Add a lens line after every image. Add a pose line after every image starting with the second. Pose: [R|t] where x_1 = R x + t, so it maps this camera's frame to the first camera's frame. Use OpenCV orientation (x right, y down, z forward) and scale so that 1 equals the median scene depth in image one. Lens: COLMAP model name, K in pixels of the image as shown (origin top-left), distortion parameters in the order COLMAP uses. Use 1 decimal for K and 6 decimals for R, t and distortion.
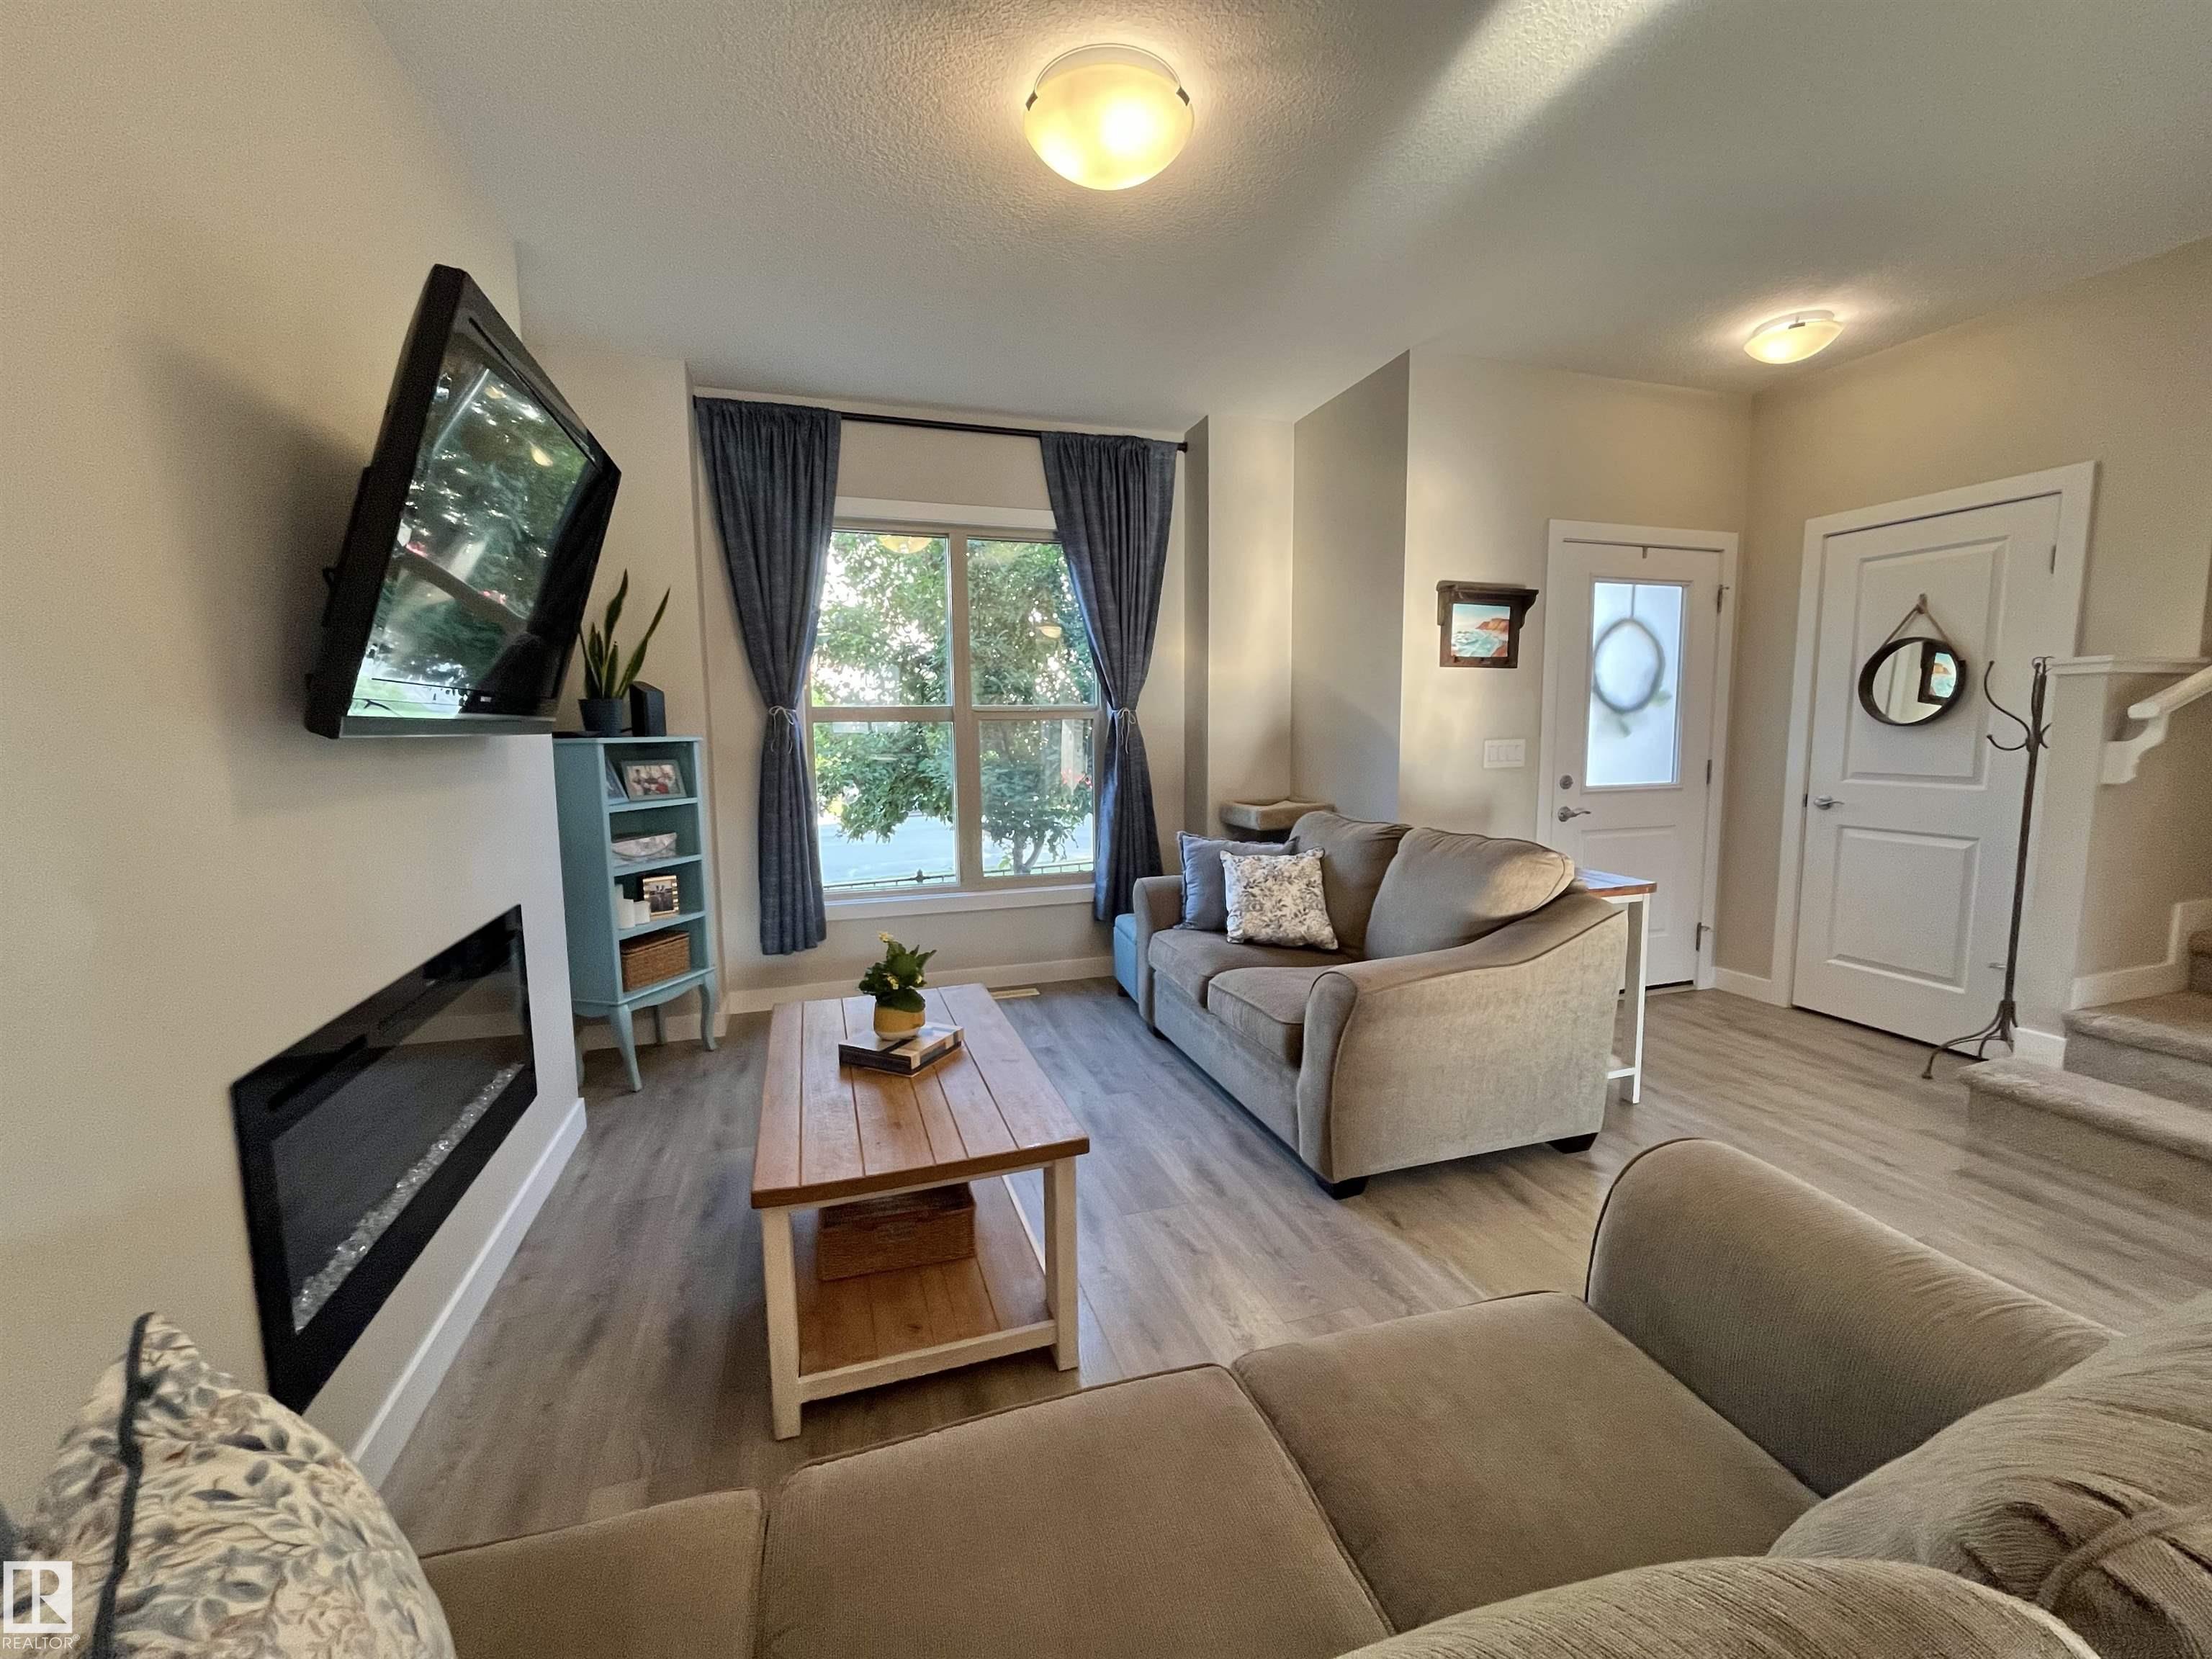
lens RADIAL K [[896.5, 0, 1108.2], [0, 896.5, 832.3], [0, 0, 1]] dist [-0.004419, -0.000253]
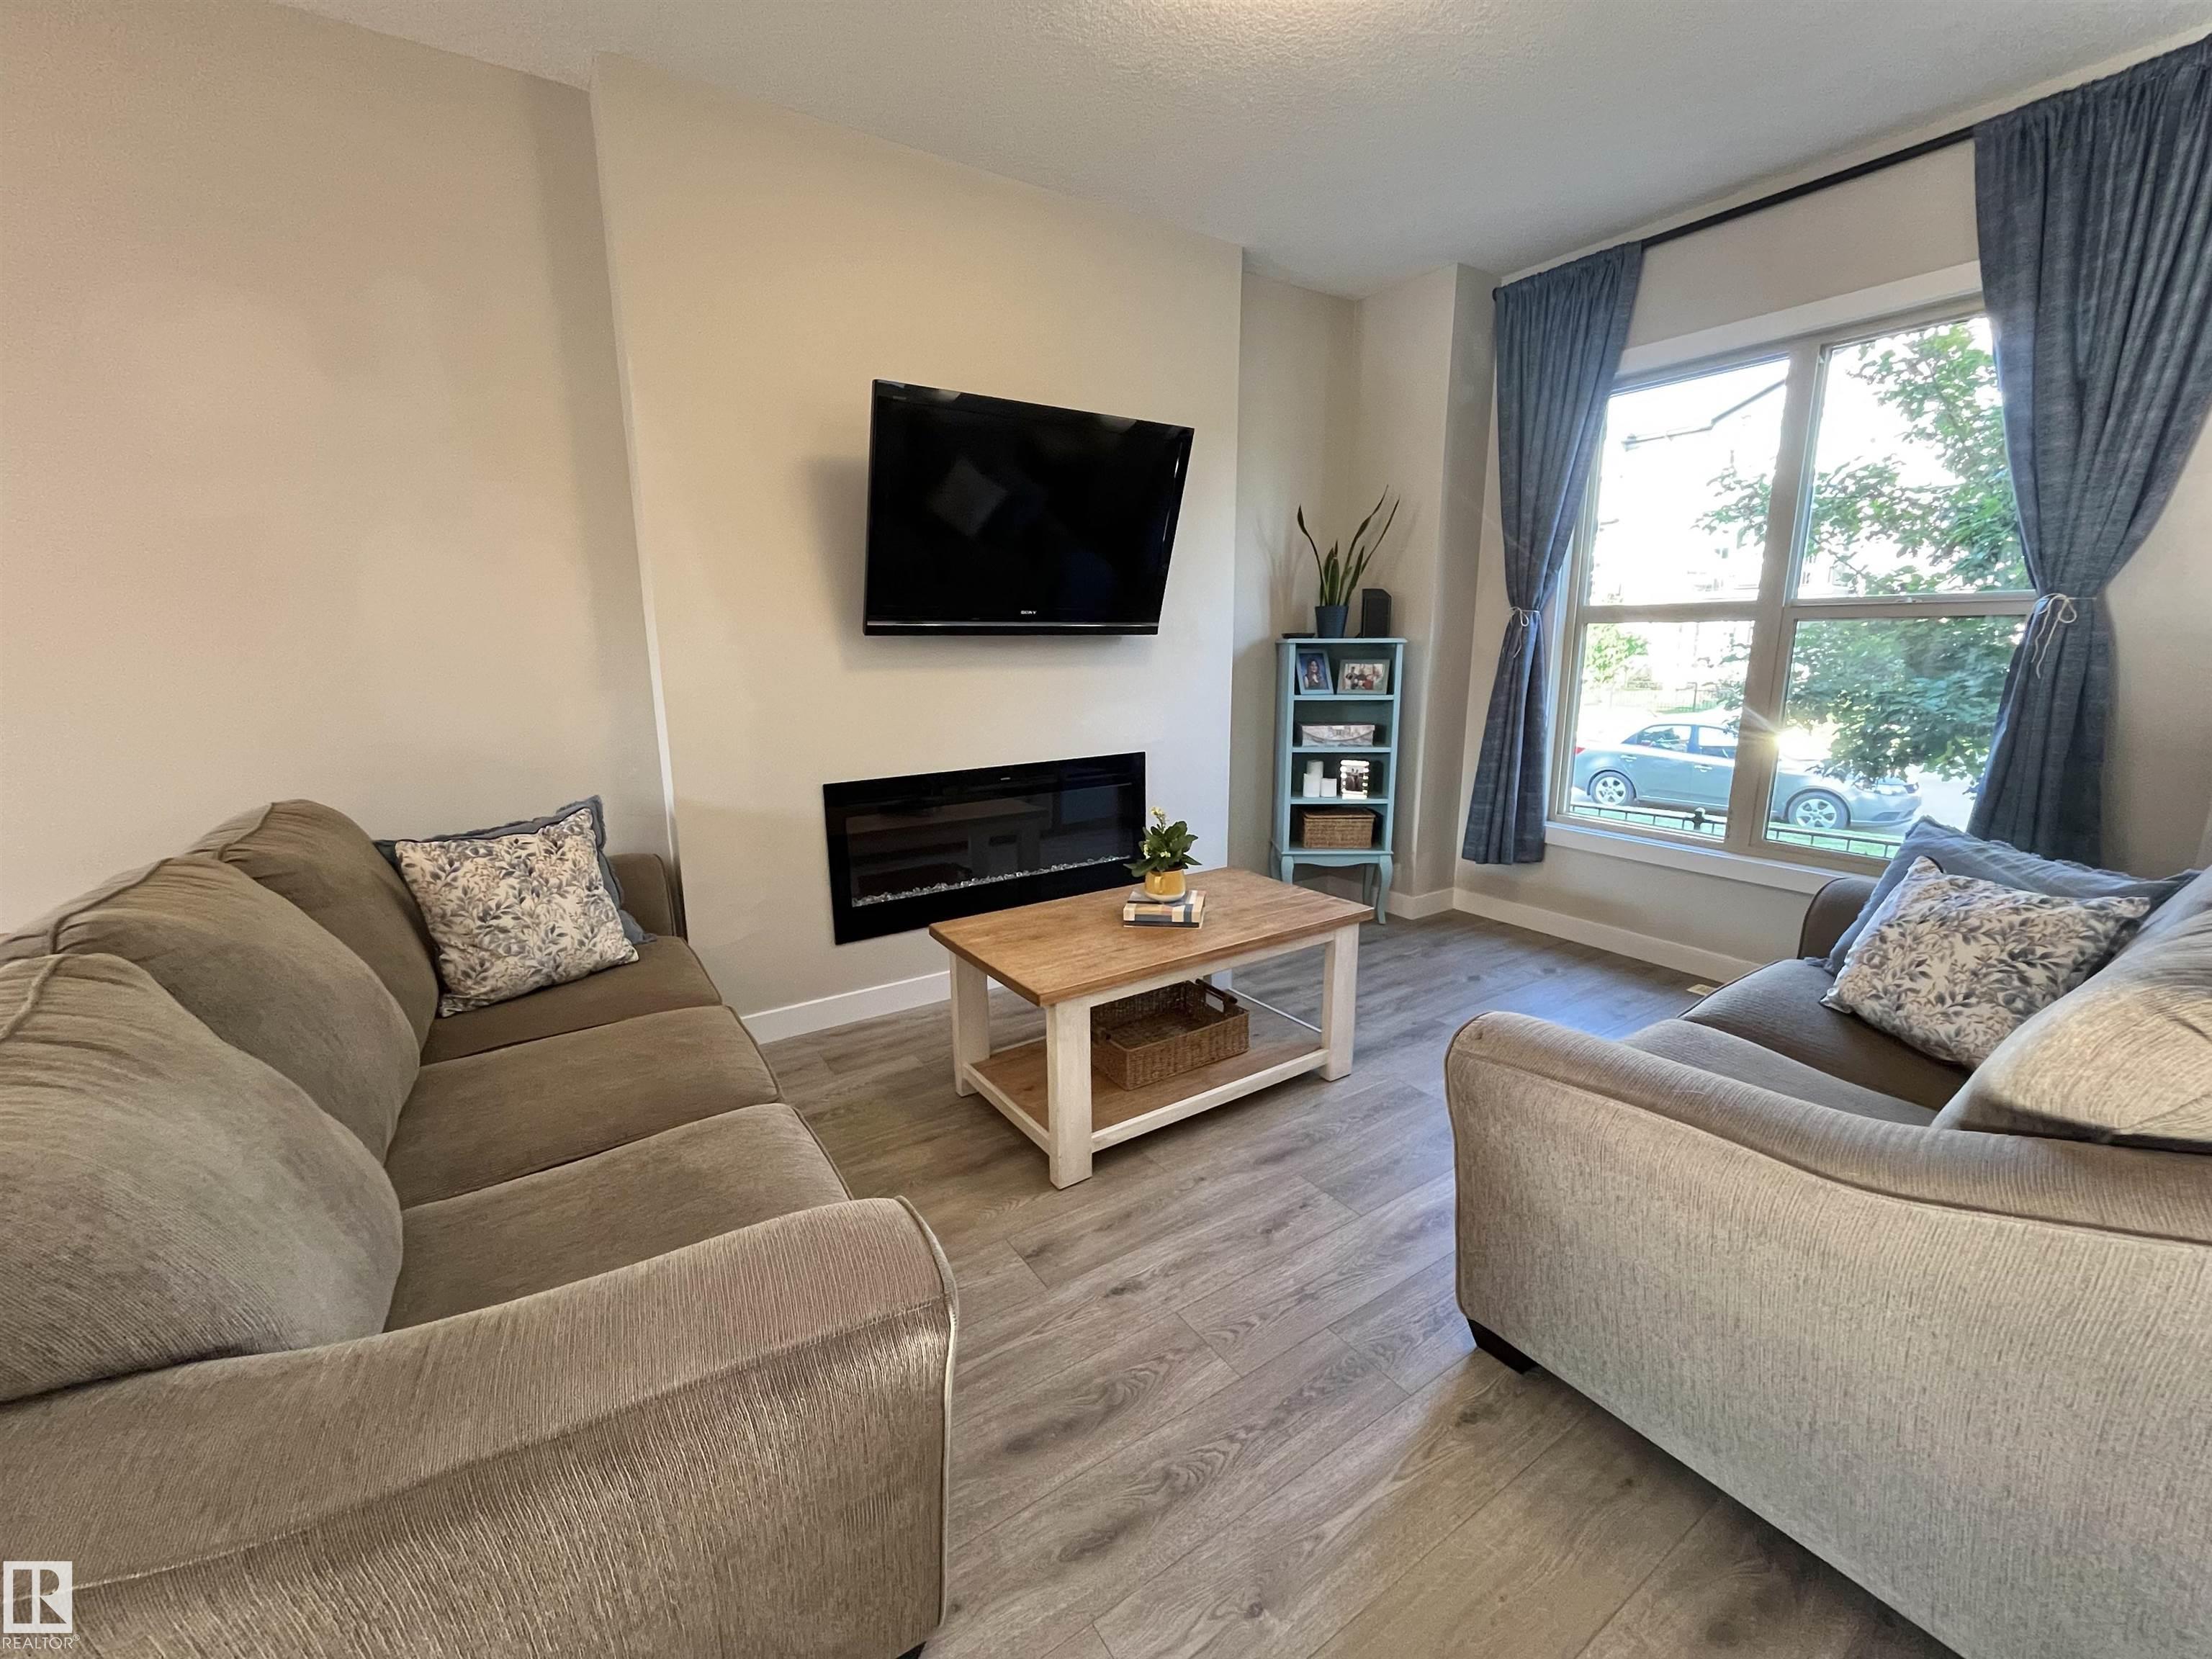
lens RADIAL K [[896.5, 0, 1109.4], [0, 896.5, 826.4], [0, 0, 1]] dist [-0.004419, -0.000253]
pose [[0.268061, 0.204729, -0.941398, 0.515193], [-0.110496, 0.977245, 0.181061, -0.042080], [0.957044, 0.055485, 0.284582, 0.370494]]
